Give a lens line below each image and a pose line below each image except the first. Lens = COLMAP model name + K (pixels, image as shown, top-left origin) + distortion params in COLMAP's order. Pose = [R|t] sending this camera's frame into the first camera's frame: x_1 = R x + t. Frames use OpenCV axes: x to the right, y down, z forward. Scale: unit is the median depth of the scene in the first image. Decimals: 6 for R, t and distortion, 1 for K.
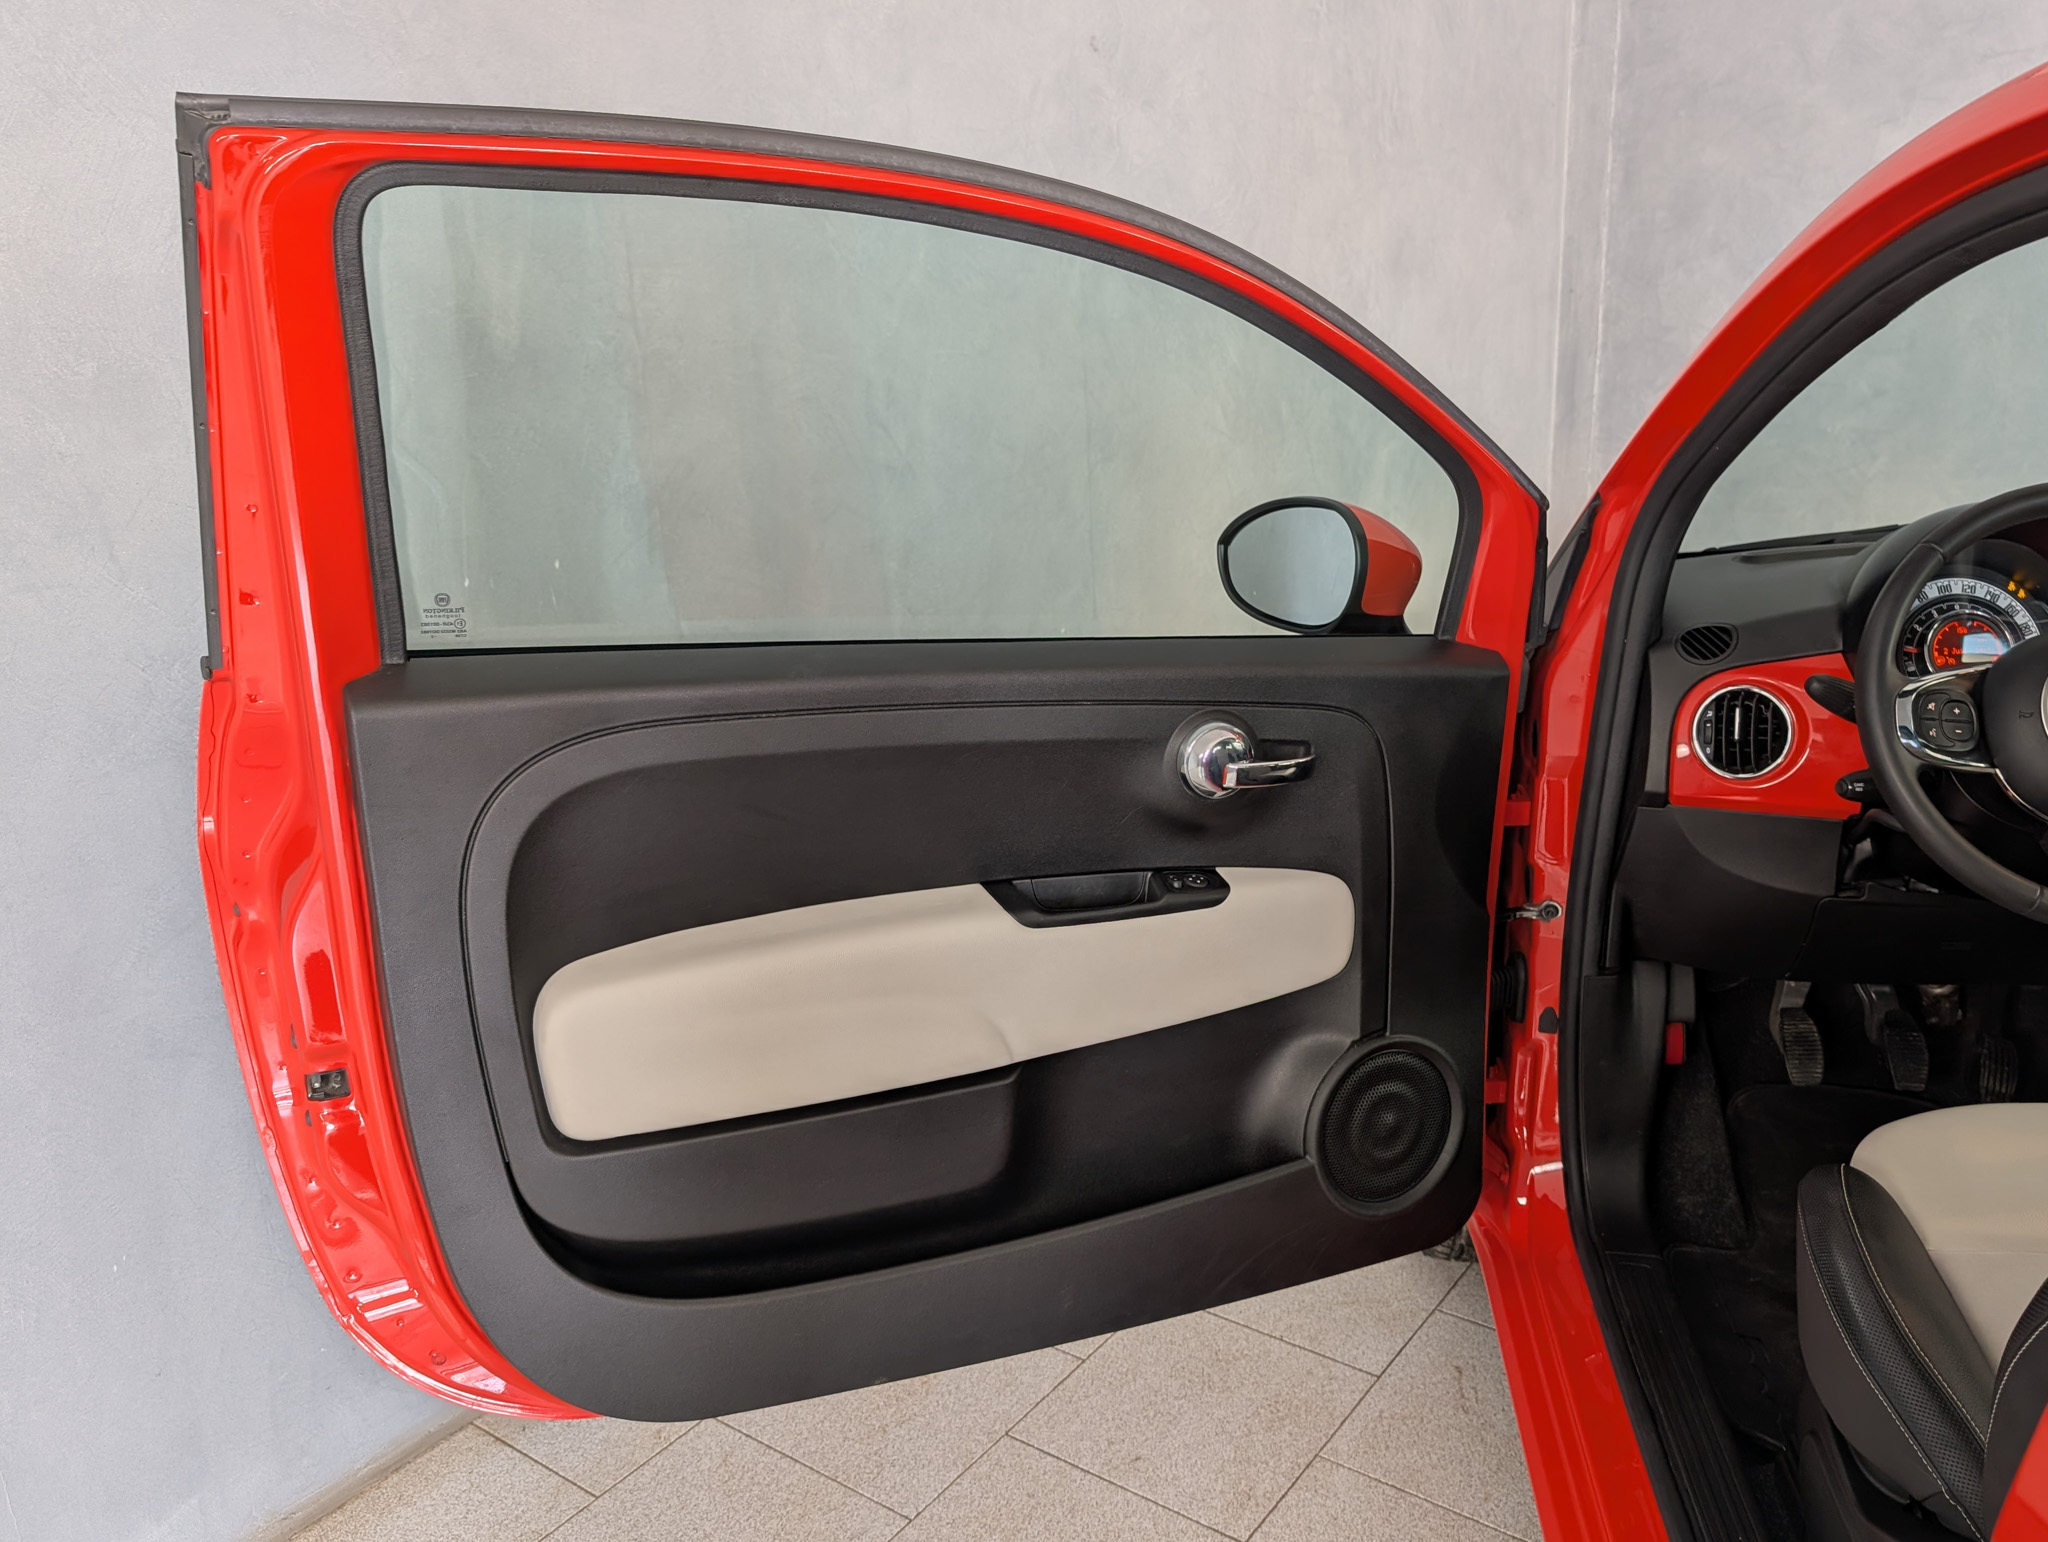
lens RADIAL K [[1652.9, 0, 1123.9], [0, 1652.9, 794.4], [0, 0, 1]] dist [0.002207, 0.005531]
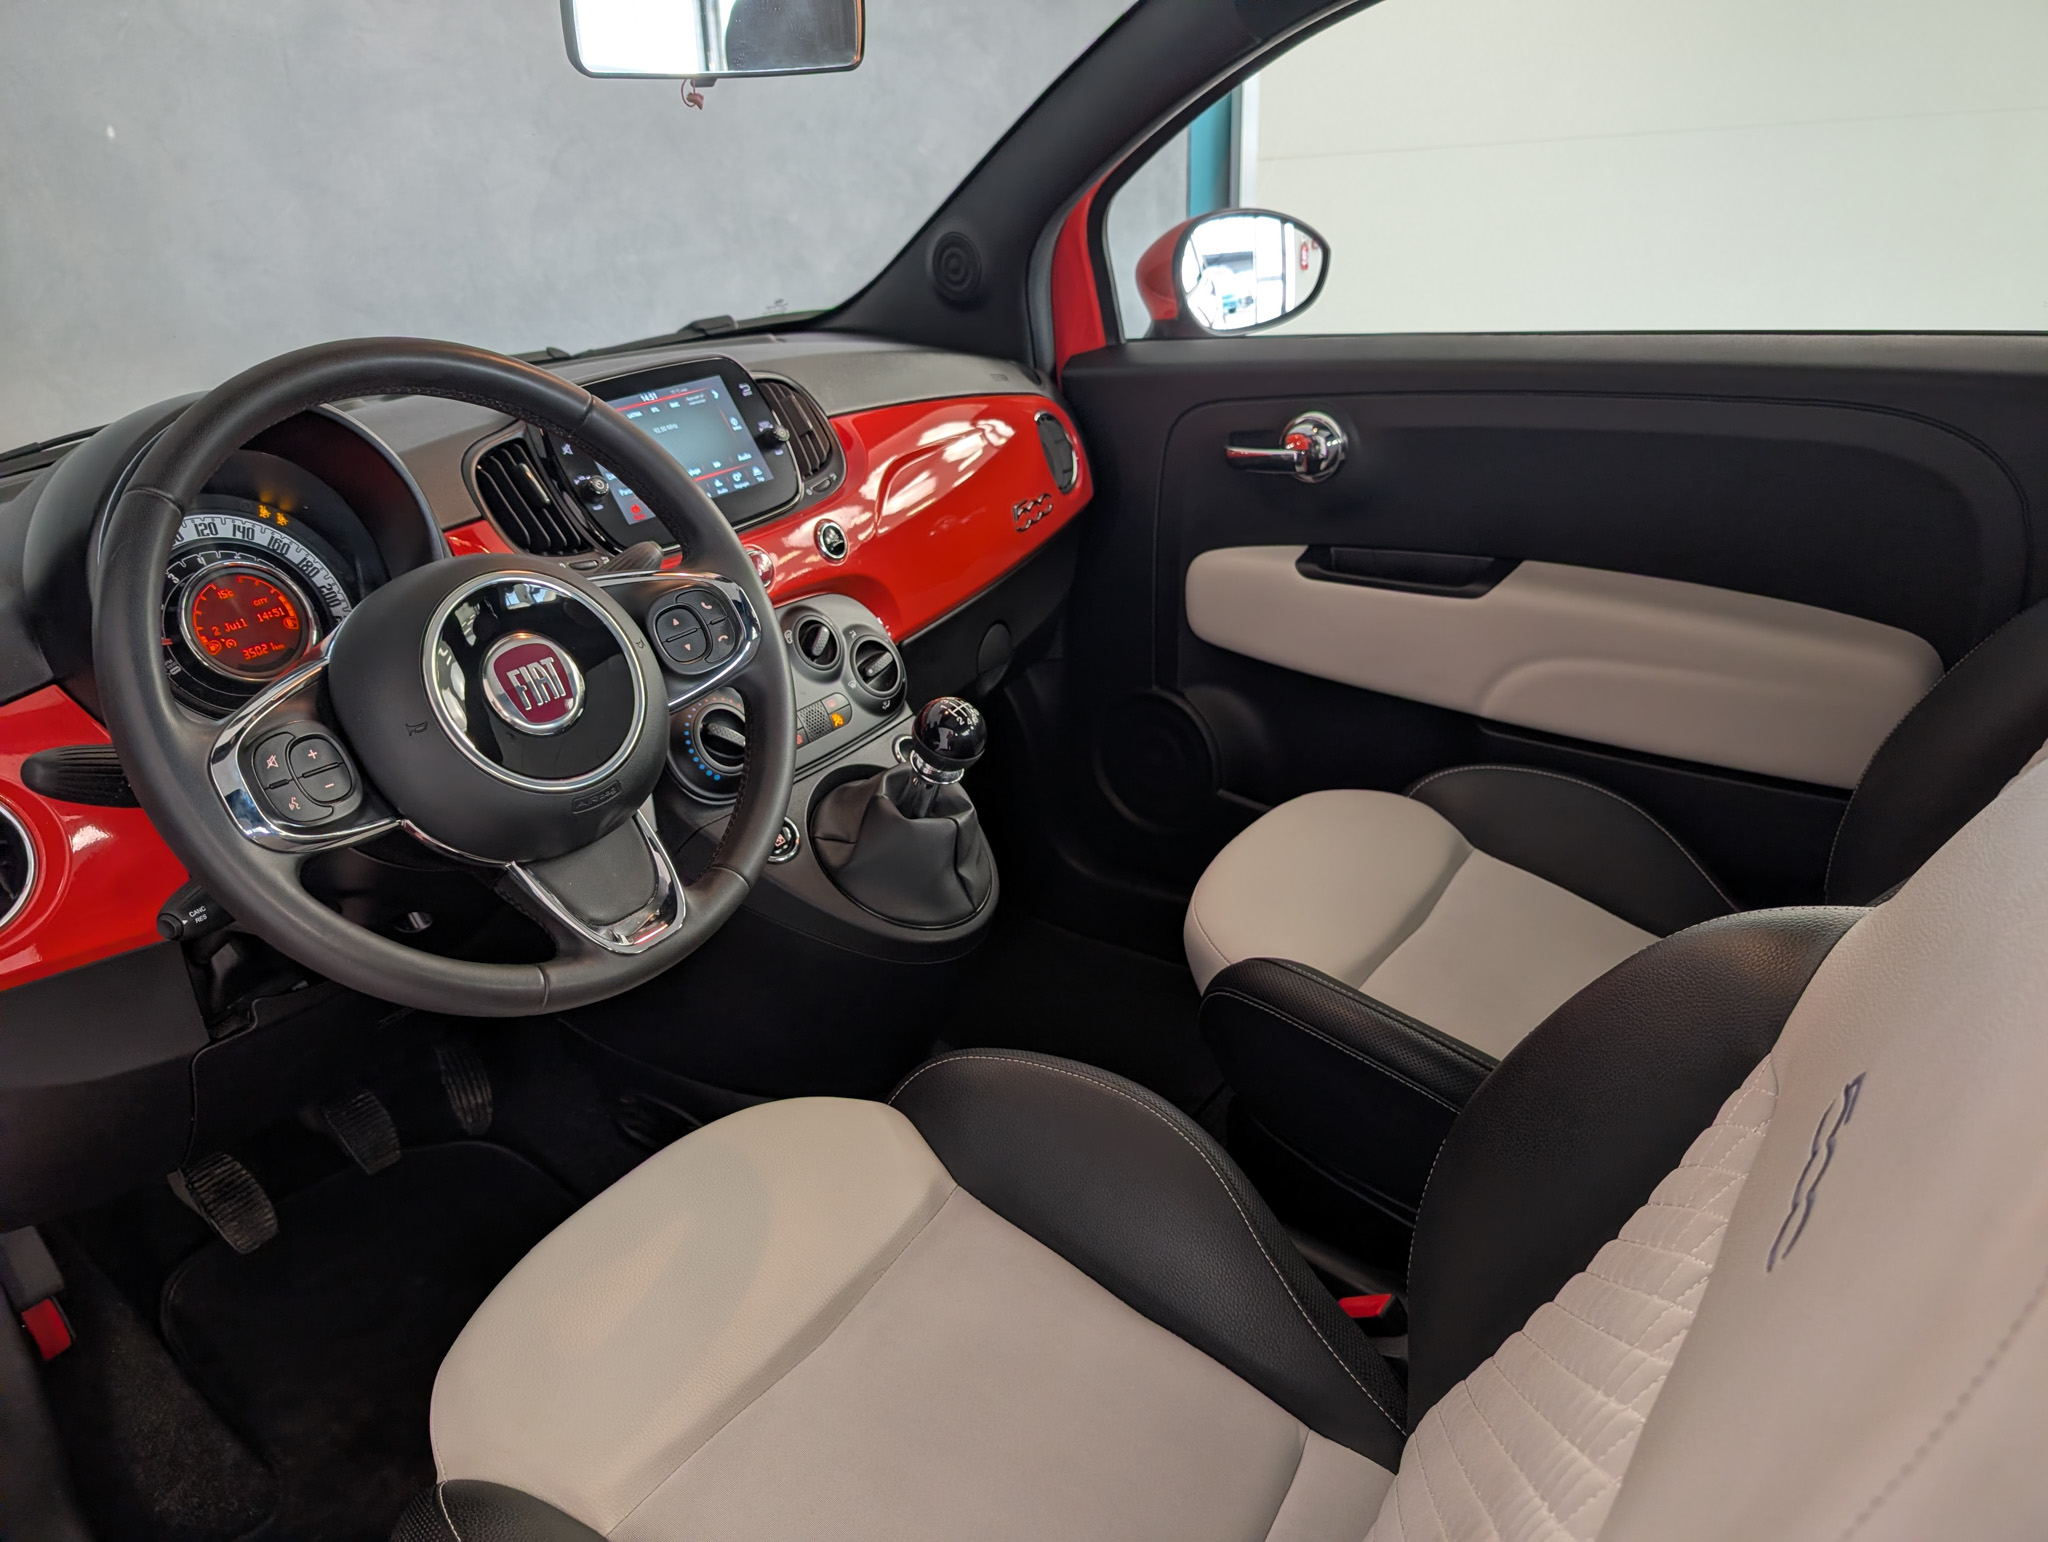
lens RADIAL K [[1491.2, 0, 1023.1], [0, 1491.2, 791.0], [0, 0, 1]] dist [0.008412, -0.000795]
pose [[0.510030, -0.364133, 0.779280, 0.174619], [0.285404, 0.926290, 0.246033, -0.081249], [-0.811427, 0.096925, 0.576360, 0.402569]]
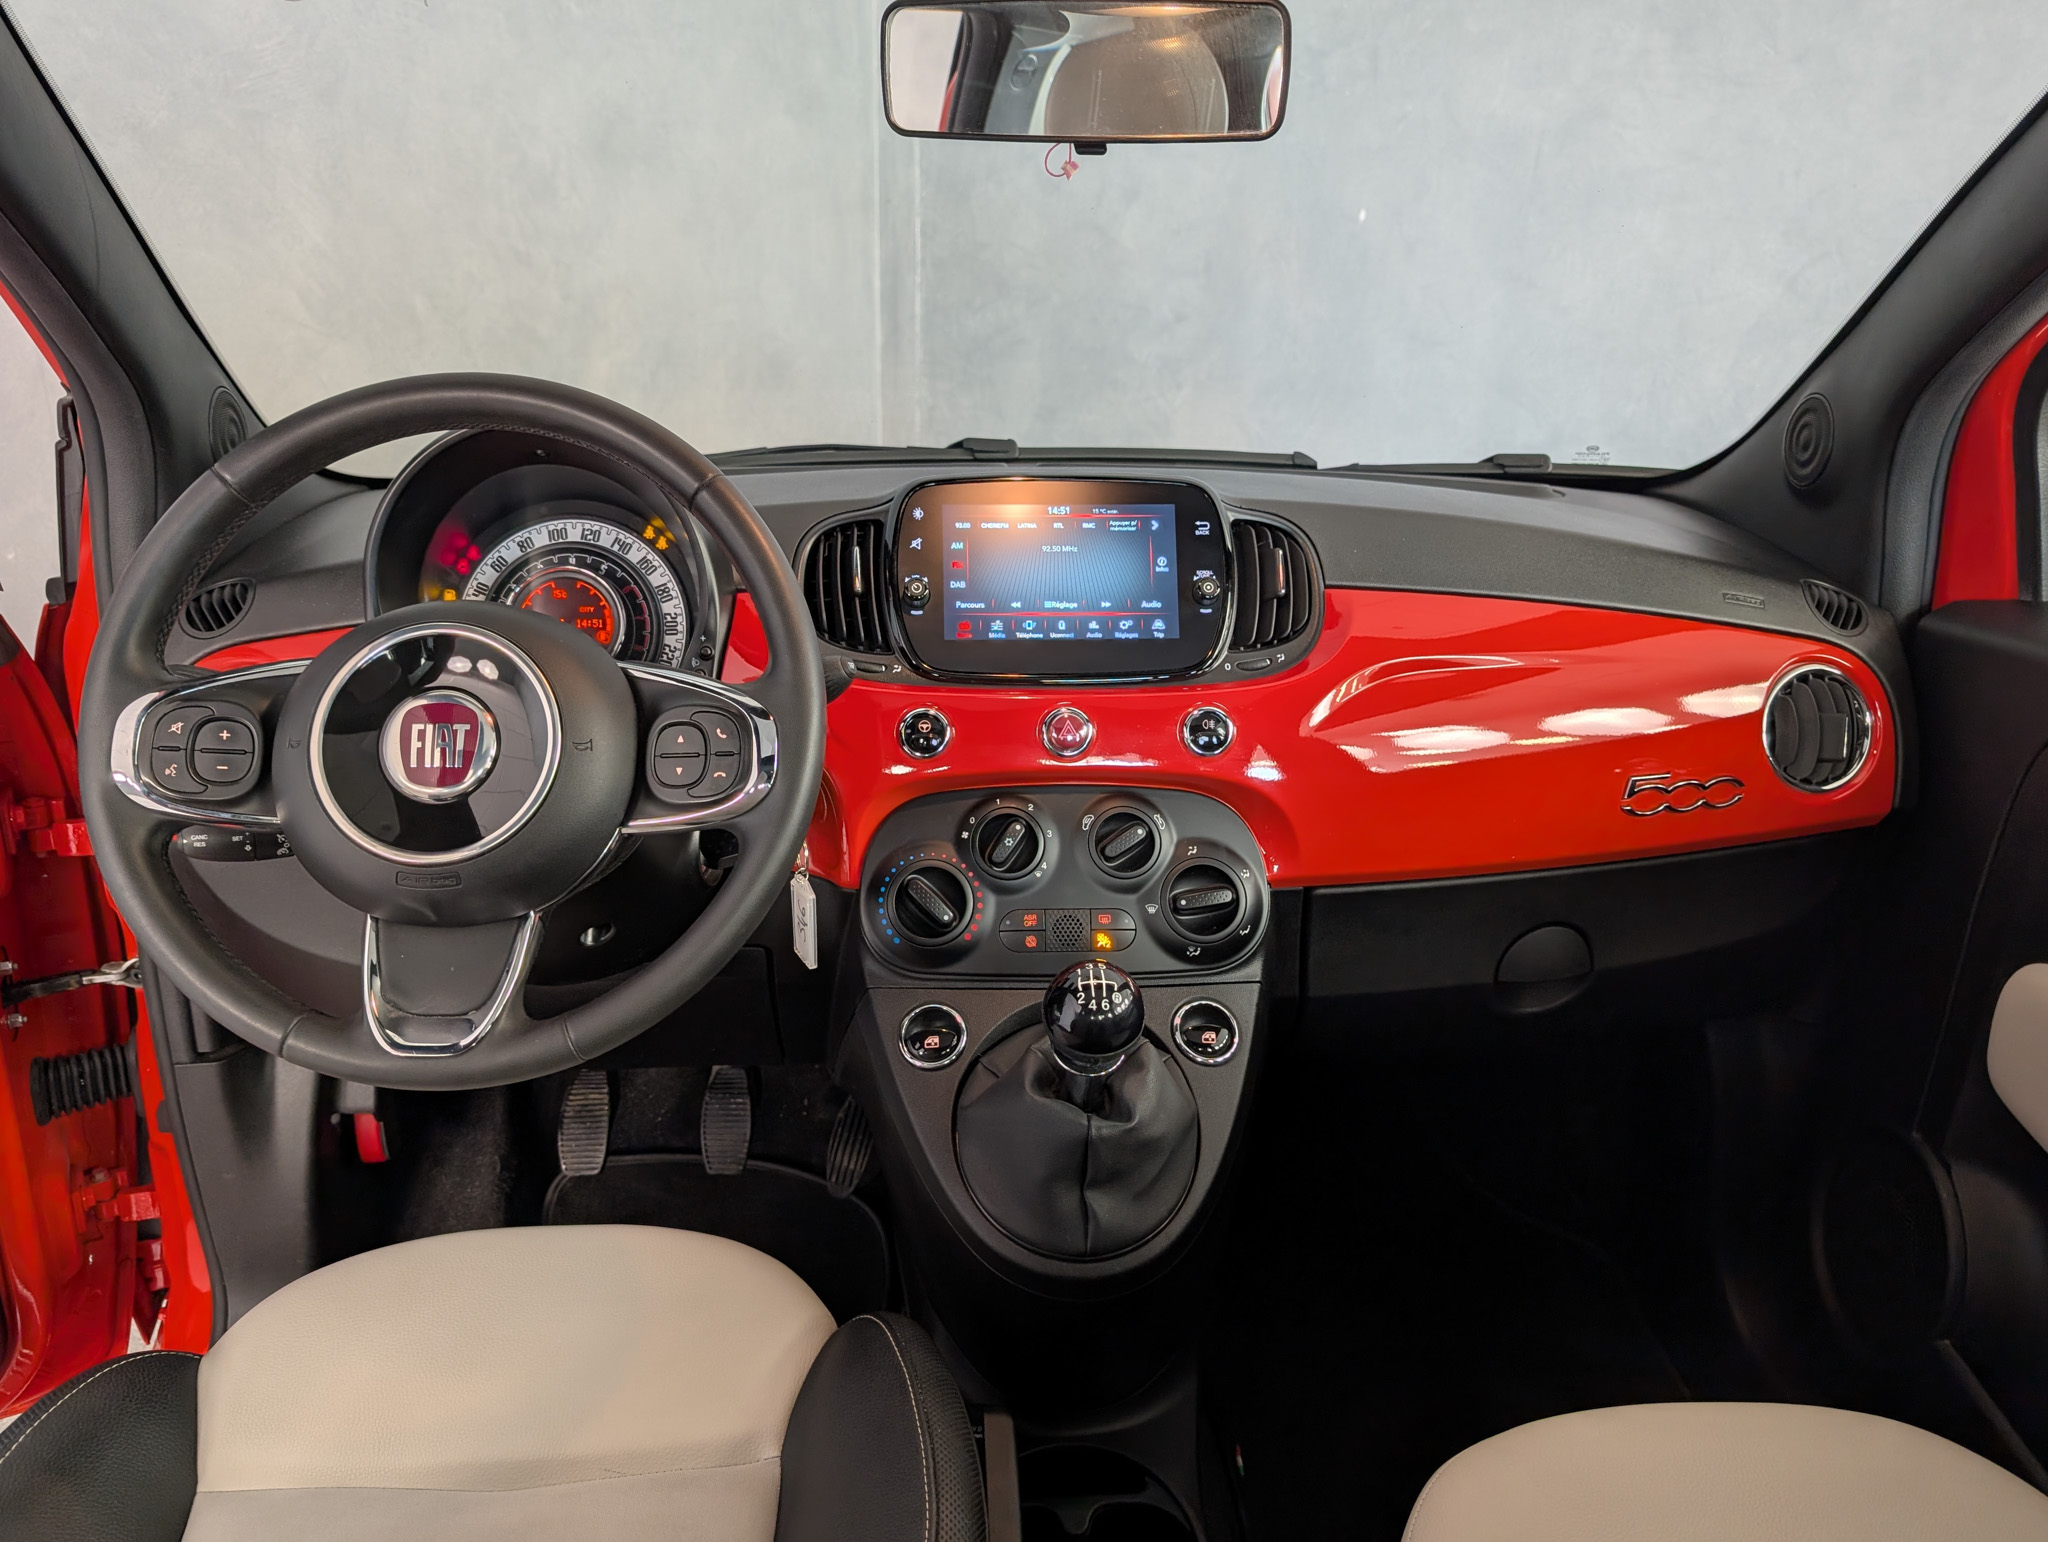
lens RADIAL K [[1502.8, 0, 1002.4], [0, 1502.8, 772.0], [0, 0, 1]] dist [0.073165, -0.110228]
pose [[0.990445, -0.006362, 0.137765, 0.595930], [-0.000184, 0.998874, 0.047448, -0.053127], [-0.137912, -0.047020, 0.989328, 0.325677]]
